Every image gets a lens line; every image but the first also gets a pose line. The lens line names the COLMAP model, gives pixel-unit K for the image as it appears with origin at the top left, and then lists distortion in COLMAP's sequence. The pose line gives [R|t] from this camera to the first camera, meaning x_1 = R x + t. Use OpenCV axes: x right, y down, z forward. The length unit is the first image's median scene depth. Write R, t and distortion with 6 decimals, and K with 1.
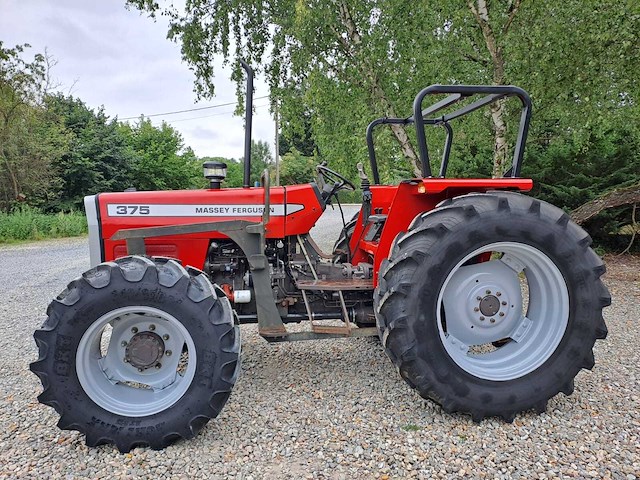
lens RADIAL K [[475.3, 0, 320.0], [0, 475.3, 240.0], [0, 0, 1]] dist [0.078121, -0.077983]
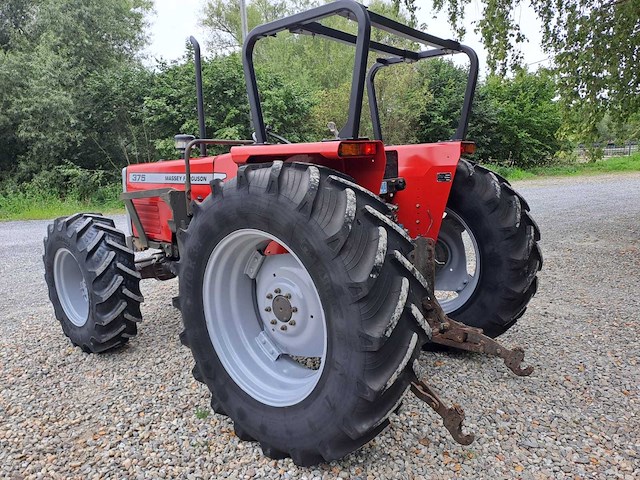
lens RADIAL K [[475.3, 0, 320.0], [0, 475.3, 240.0], [0, 0, 1]] dist [0.078121, -0.077983]
pose [[0.645466, 0.112740, -0.755423, 0.931847], [-0.037432, 0.992527, 0.116142, -0.064011], [0.762872, -0.046689, 0.644862, 0.531582]]
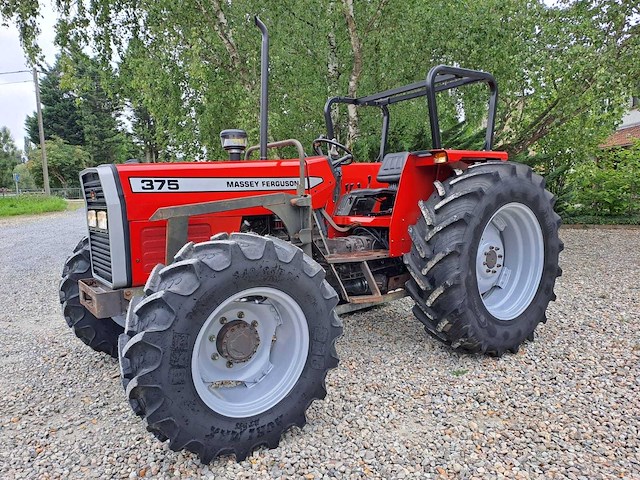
lens RADIAL K [[475.3, 0, 320.0], [0, 475.3, 240.0], [0, 0, 1]] dist [0.078121, -0.077983]
pose [[0.886881, -0.072086, 0.456339, -0.531379], [0.066560, 0.997384, 0.028196, 0.027691], [-0.457178, 0.005367, 0.889359, 0.142865]]
